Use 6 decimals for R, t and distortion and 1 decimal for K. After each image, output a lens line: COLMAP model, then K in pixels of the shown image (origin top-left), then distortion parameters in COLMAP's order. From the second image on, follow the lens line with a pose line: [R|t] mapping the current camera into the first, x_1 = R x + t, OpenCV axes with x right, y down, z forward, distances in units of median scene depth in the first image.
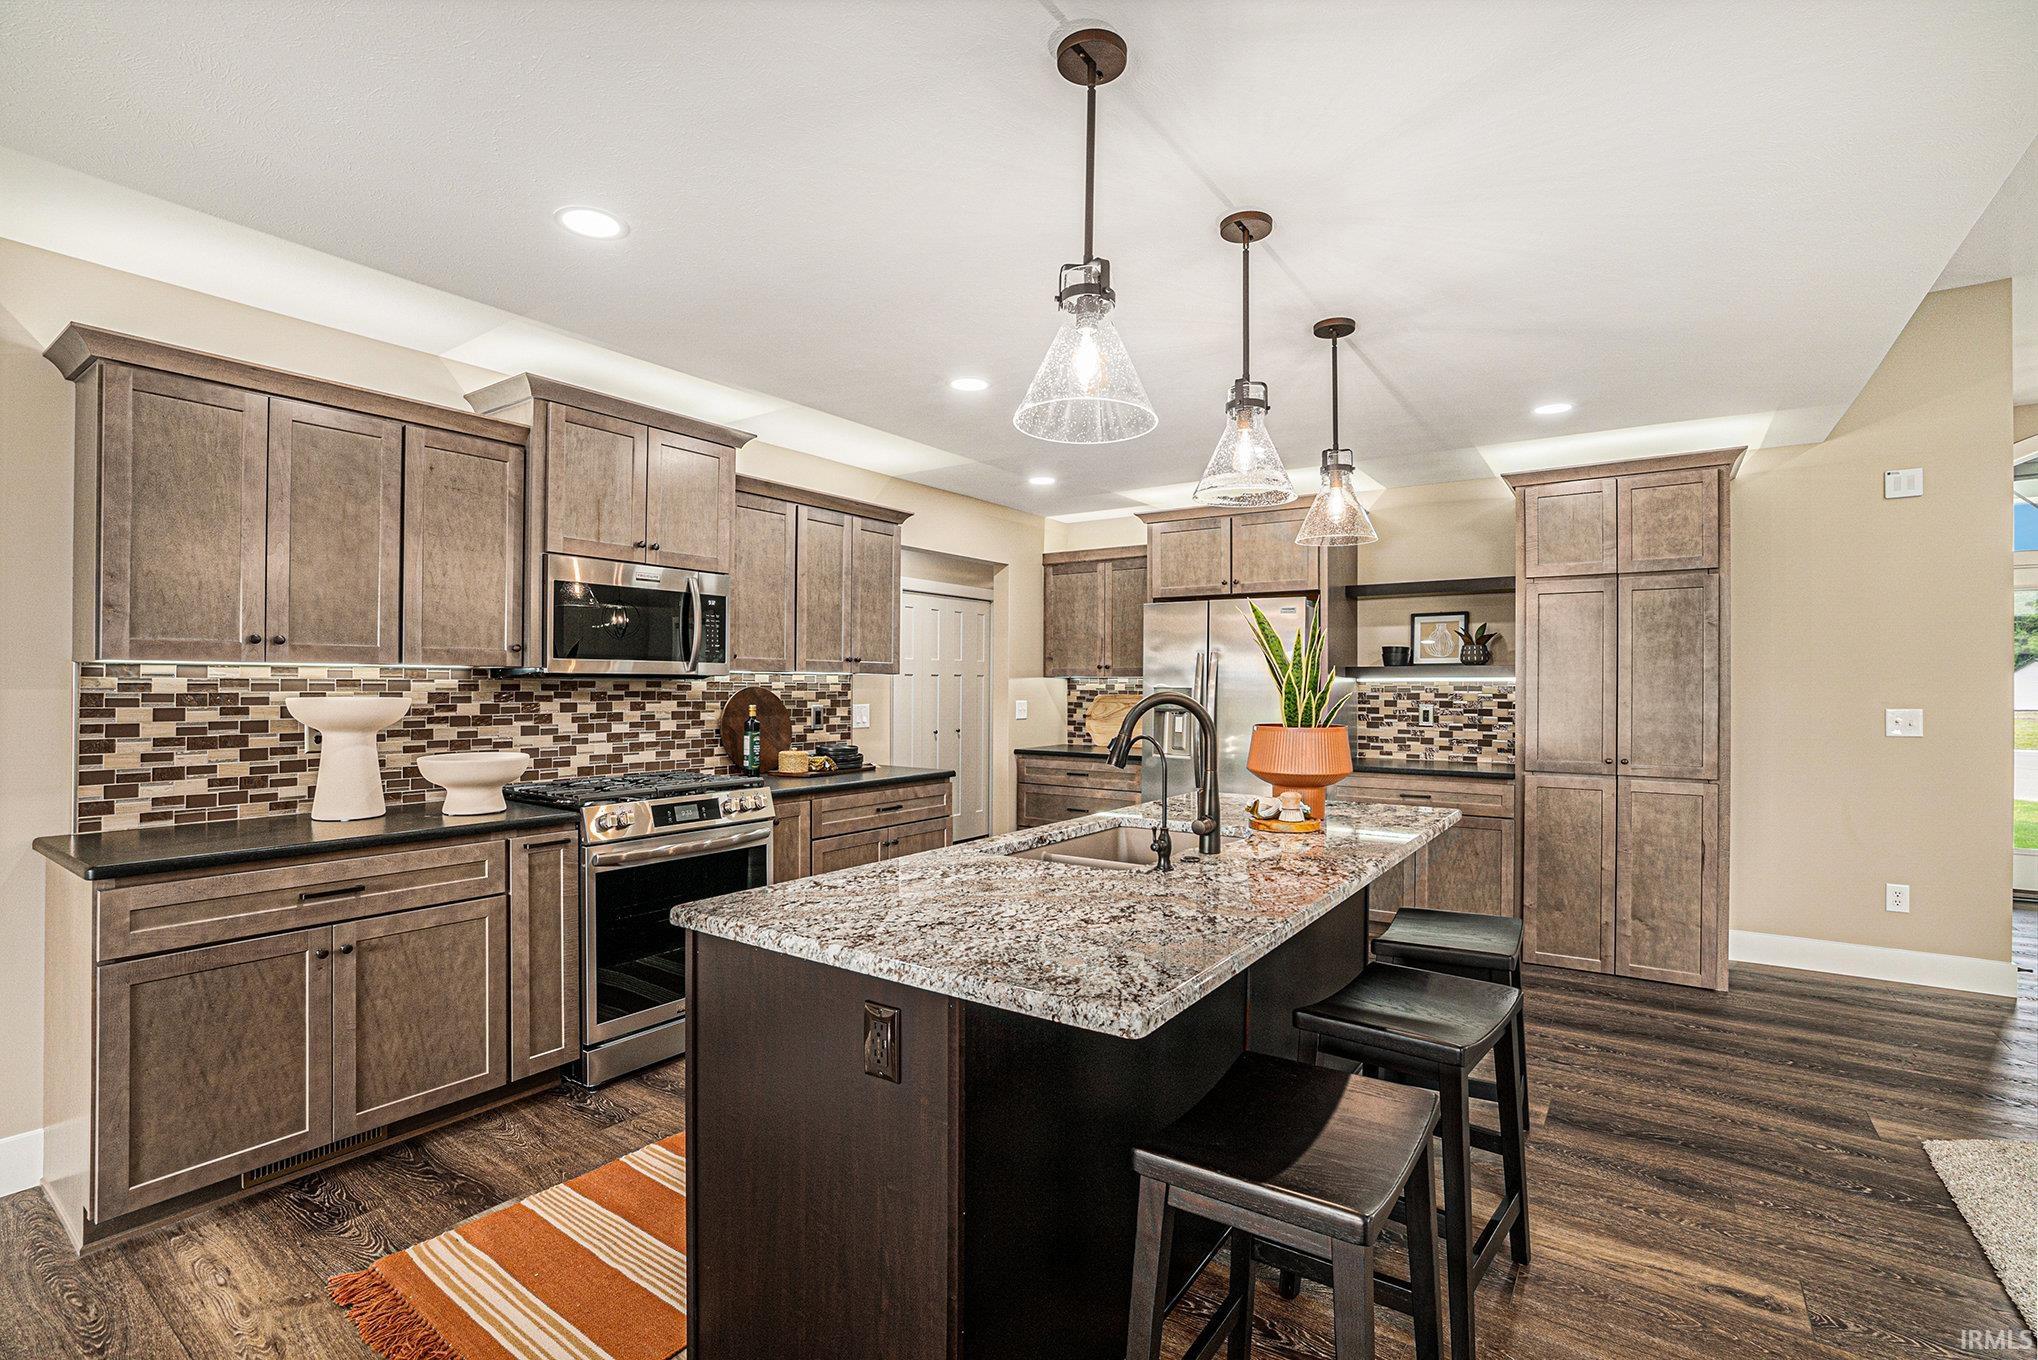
lens RADIAL K [[960.9, 0, 1019.0], [0, 960.9, 680.0], [0, 0, 1]] dist [-0.045523, 0.020131]
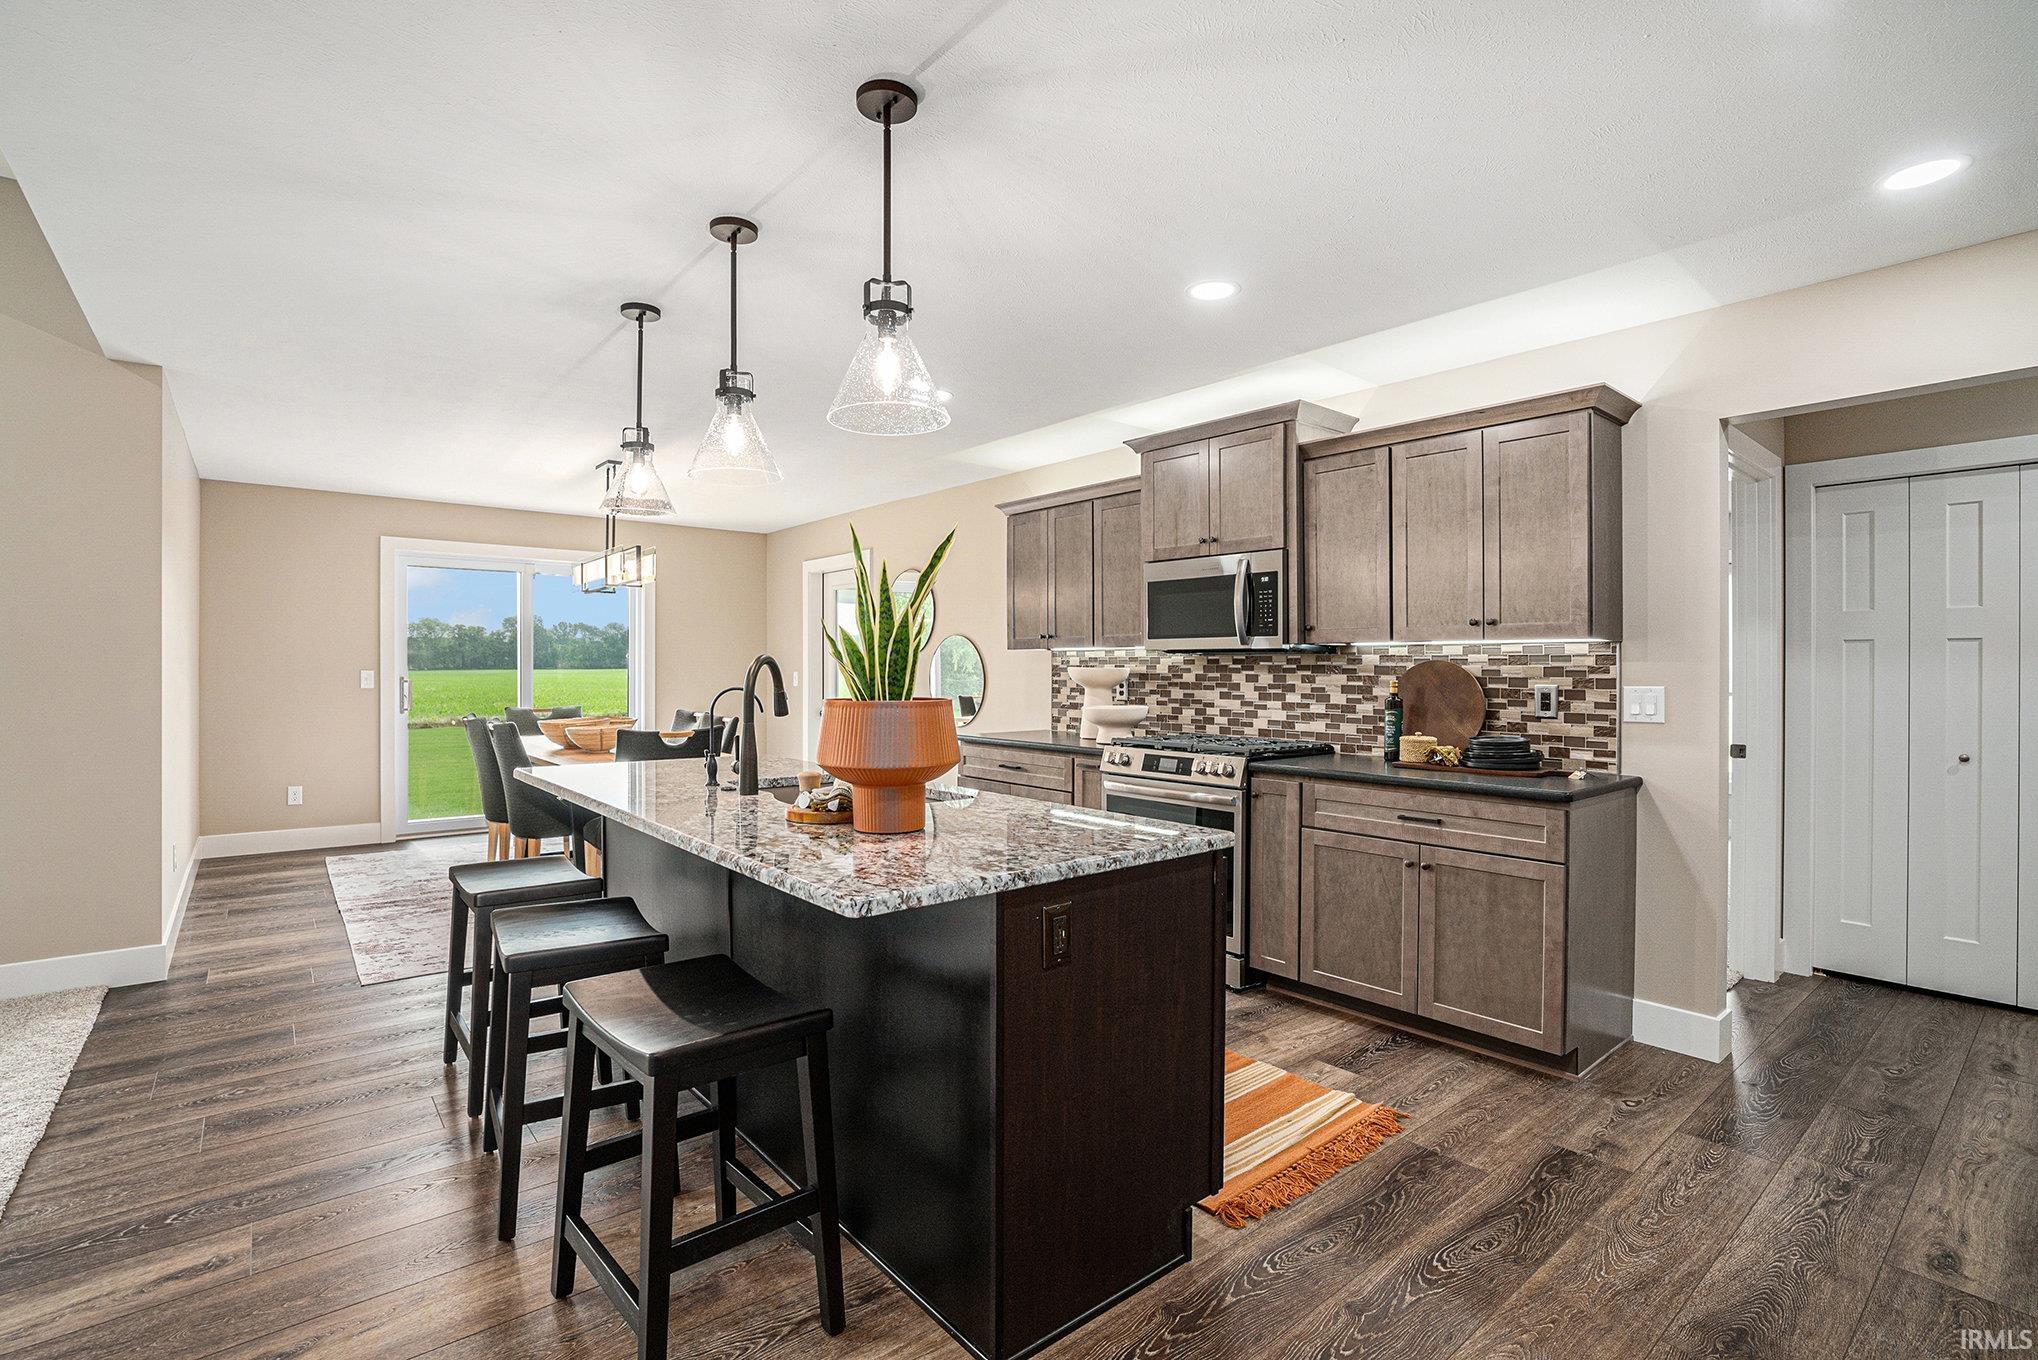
lens RADIAL K [[960.9, 0, 1019.0], [0, 960.9, 680.0], [0, 0, 1]] dist [-0.045523, 0.020131]
pose [[-0.276674, 0.018488, -0.960786, 0.746466], [0.011032, 0.999810, 0.016062, 0.007900], [0.960901, -0.006155, -0.276825, 1.012898]]
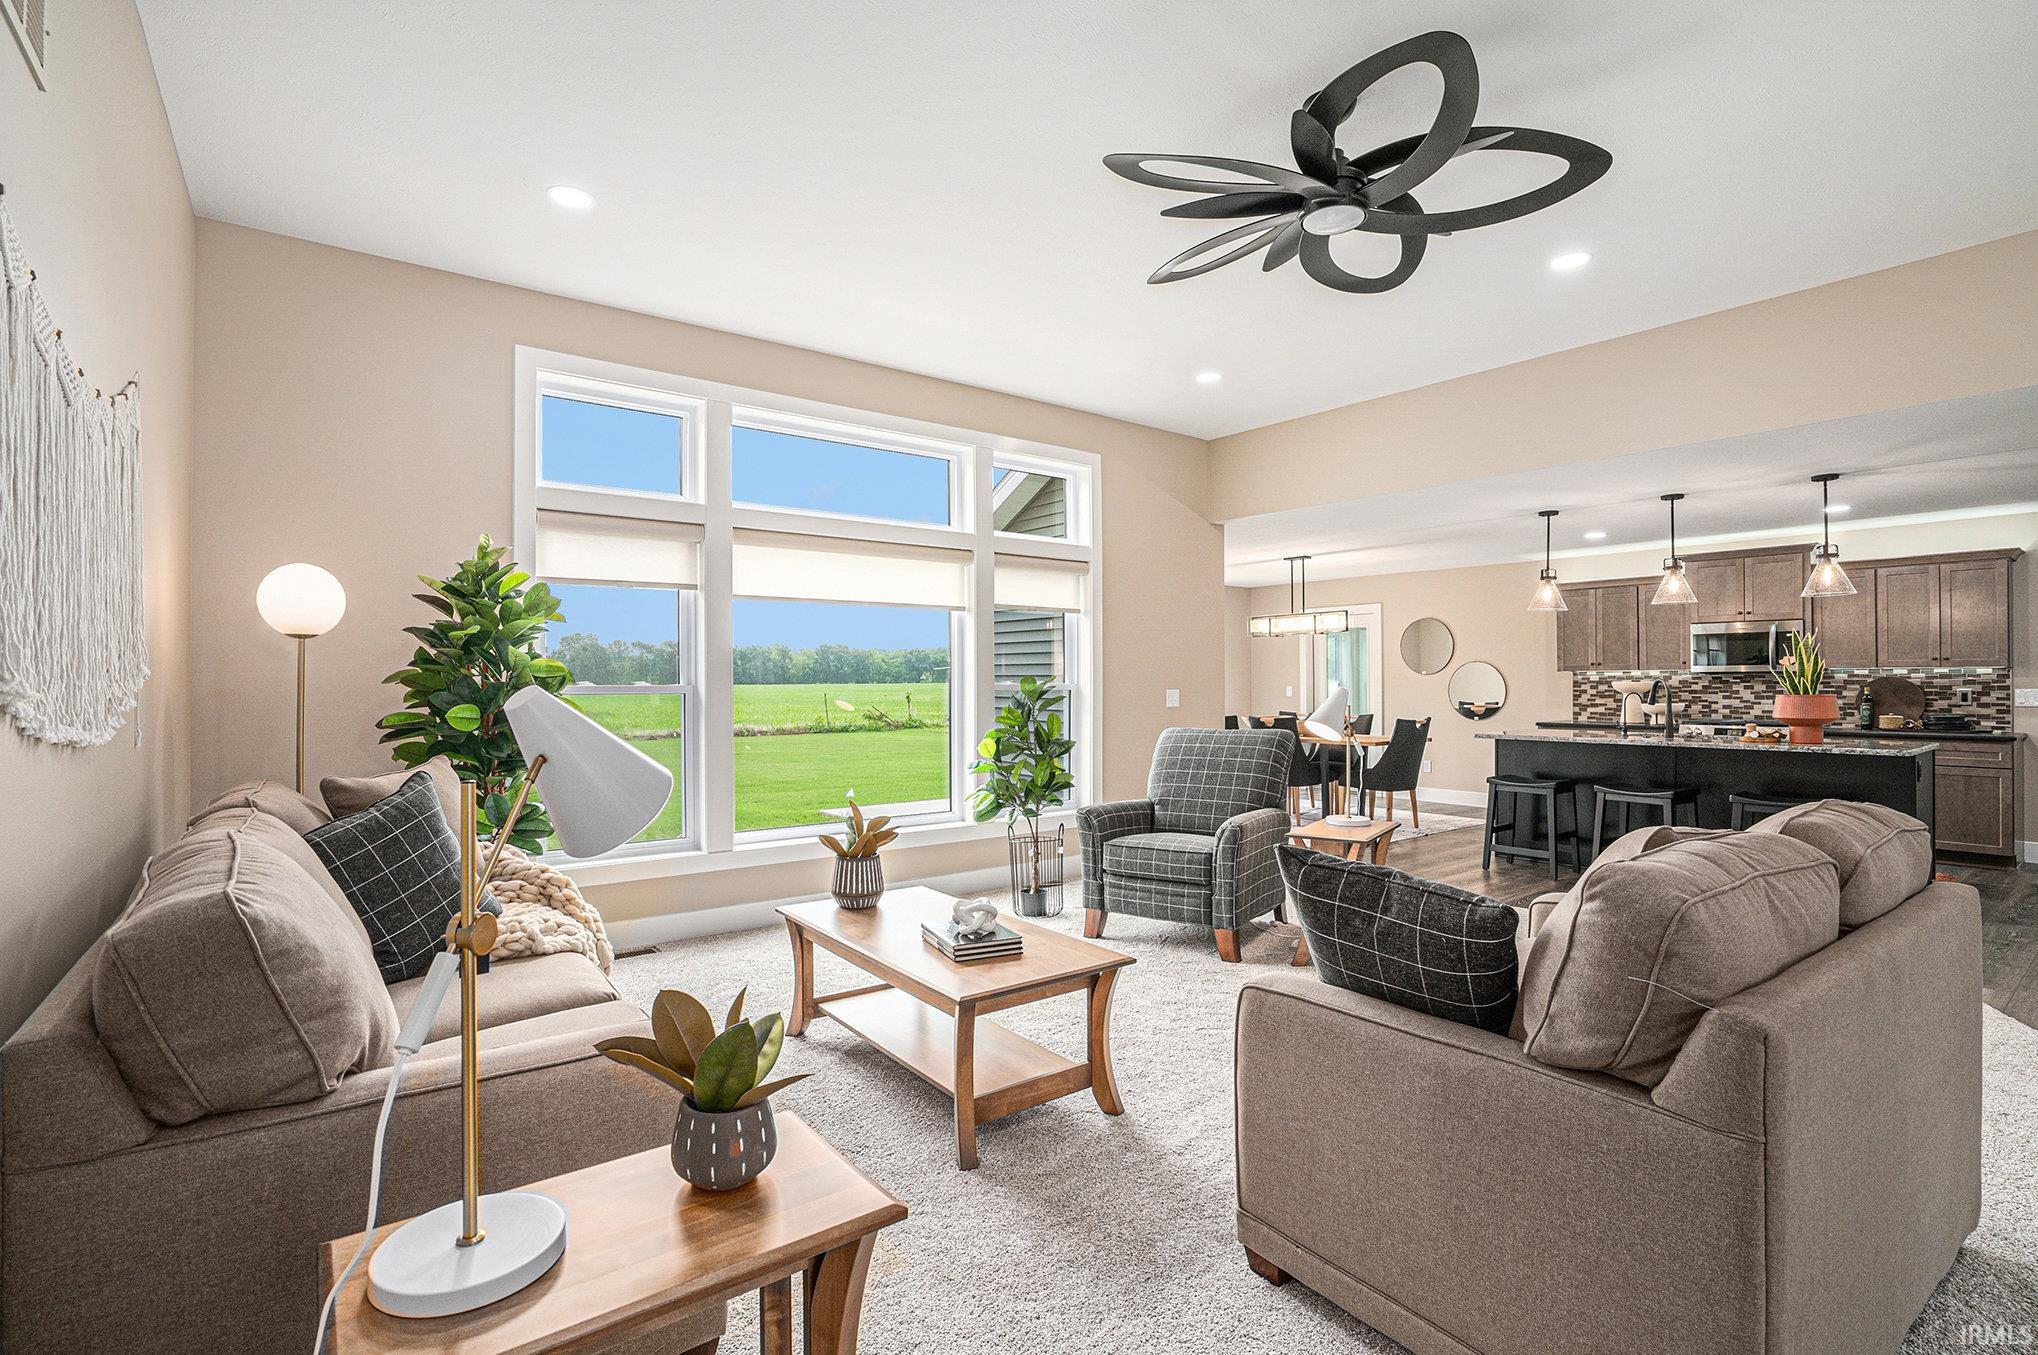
lens RADIAL K [[960.9, 0, 1019.0], [0, 960.9, 677.5], [0, 0, 1]] dist [-0.045523, 0.020131]
pose [[-0.315884, 0.000017, -0.948798, 2.002741], [0.014984, 0.999875, -0.004971, -0.007324], [0.948680, -0.015787, -0.315845, 0.098756]]
